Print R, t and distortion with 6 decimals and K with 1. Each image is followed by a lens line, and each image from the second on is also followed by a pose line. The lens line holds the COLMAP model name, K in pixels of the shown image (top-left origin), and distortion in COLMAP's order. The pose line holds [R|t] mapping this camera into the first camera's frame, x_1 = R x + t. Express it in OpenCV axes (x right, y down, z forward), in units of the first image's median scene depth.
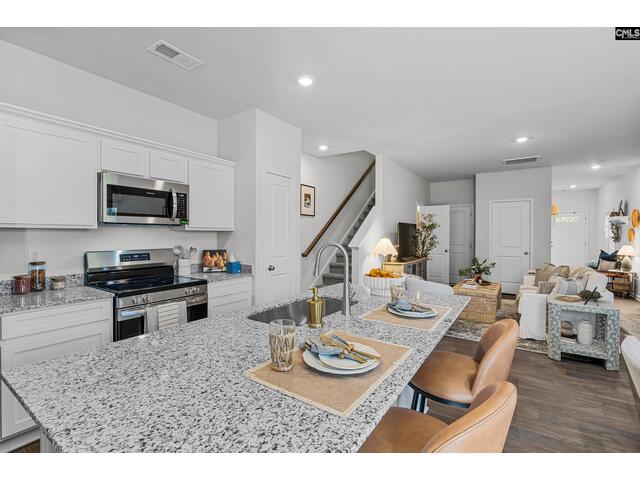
lens RADIAL K [[296.3, 0, 318.0], [0, 296.3, 232.3], [0, 0, 1]] dist [-0.010956, 0.001227]
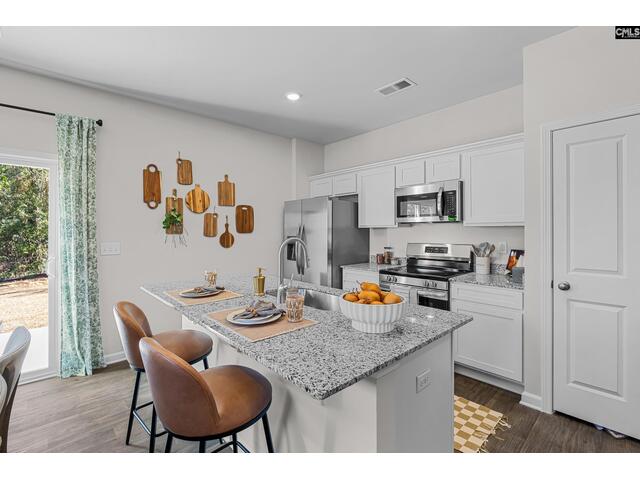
lens RADIAL K [[296.3, 0, 320.0], [0, 296.3, 230.7], [0, 0, 1]] dist [-0.010956, 0.001227]
pose [[-0.227594, 0.000008, -0.973756, 0.641056], [0.013190, 0.999908, -0.003075, 0.003702], [0.973667, -0.013544, -0.227574, 0.786165]]
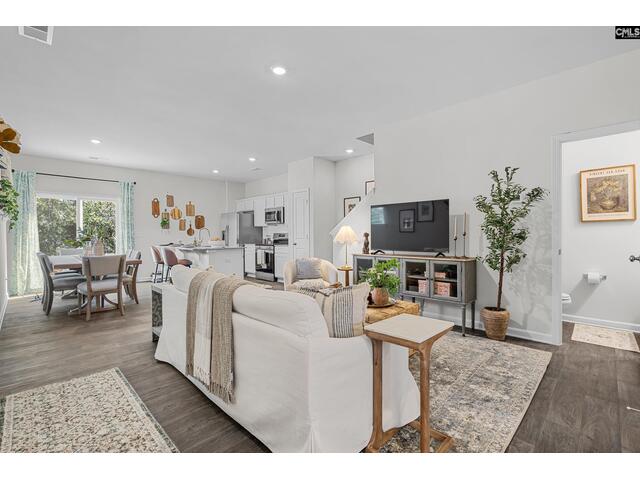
lens RADIAL K [[296.3, 0, 320.8], [0, 296.3, 236.9], [0, 0, 1]] dist [-0.010956, 0.001227]
pose [[-0.187634, 0.009947, -0.982189, 1.963948], [0.014350, 0.999870, 0.007385, 0.078616], [0.982134, -0.012709, -0.187752, 1.812625]]
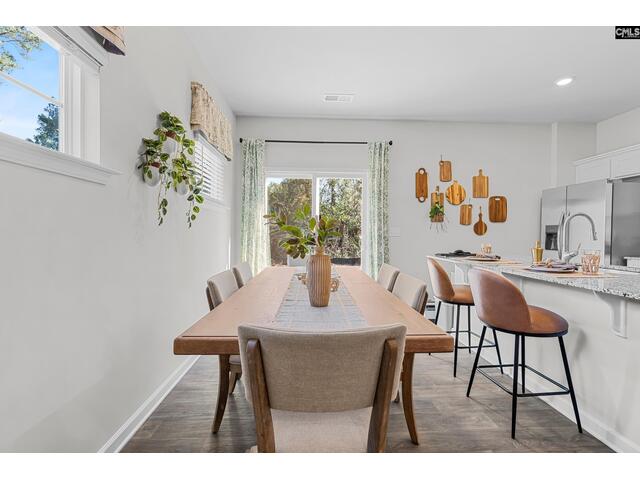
lens RADIAL K [[296.3, 0, 320.1], [0, 296.3, 238.1], [0, 0, 1]] dist [-0.010956, 0.001227]
pose [[-0.802770, 0.006219, -0.596257, 0.964795], [0.000876, 0.999957, 0.009249, 0.070351], [0.596289, 0.006902, -0.802740, 0.785224]]
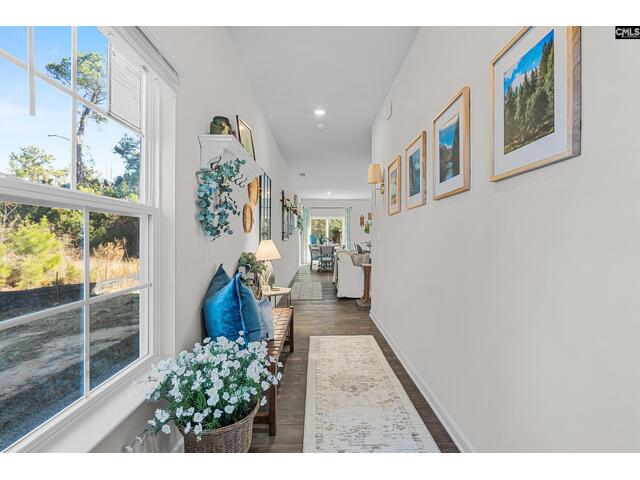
lens RADIAL K [[296.3, 0, 320.8], [0, 296.3, 235.8], [0, 0, 1]] dist [-0.010956, 0.001227]
pose [[-0.814340, 0.003563, -0.580377, 2.744810], [0.005085, 0.999987, -0.000996, 0.043715], [0.580365, -0.003762, -0.814347, 3.136286]]
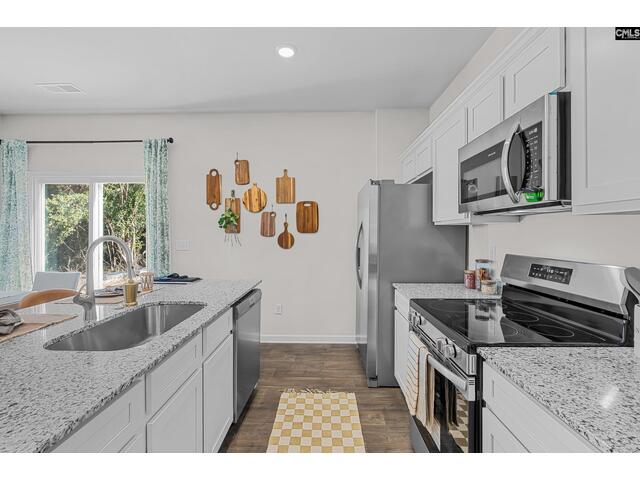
lens RADIAL K [[296.3, 0, 319.5], [0, 296.3, 235.0], [0, 0, 1]] dist [-0.010956, 0.001227]
pose [[-0.835965, 0.004147, -0.548767, 0.001096], [0.005546, 0.999984, -0.000892, 0.015265], [0.548755, -0.003789, -0.835975, 1.170527]]
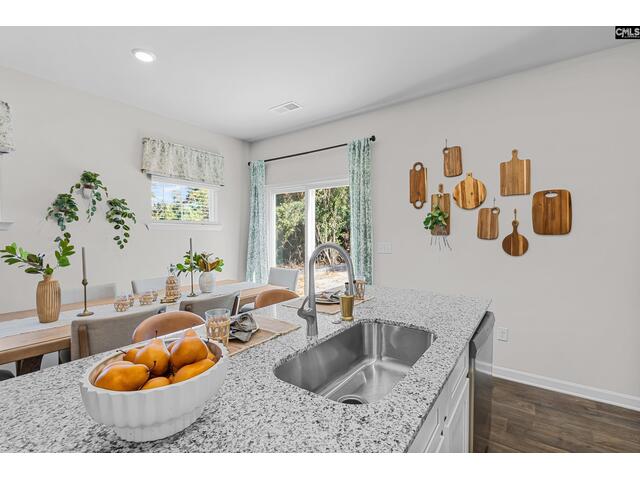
lens RADIAL K [[296.3, 0, 319.2], [0, 296.3, 236.6], [0, 0, 1]] dist [-0.010956, 0.001227]
pose [[-0.999646, 0.004337, 0.026246, 0.028152], [0.004446, 0.999982, 0.004098, 0.004209], [-0.026227, 0.004213, -0.999647, 1.001998]]
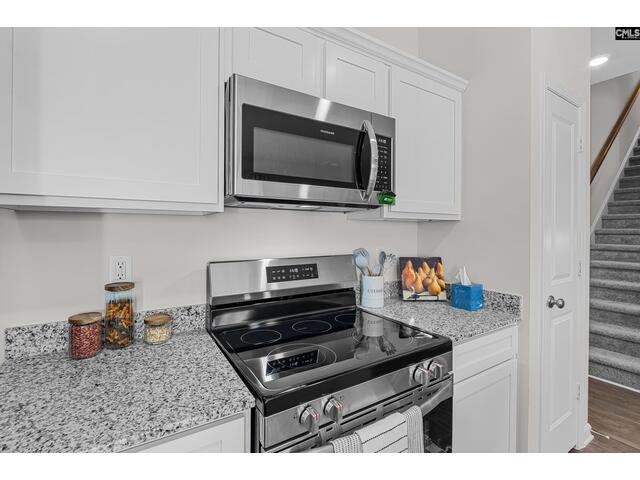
lens RADIAL K [[296.3, 0, 315.9], [0, 296.3, 228.4], [0, 0, 1]] dist [-0.010956, 0.001227]
pose [[0.916972, -0.000856, -0.398950, -0.372196], [0.001651, 0.999997, 0.001649, 0.009058], [0.398948, -0.002171, 0.916971, 0.539931]]
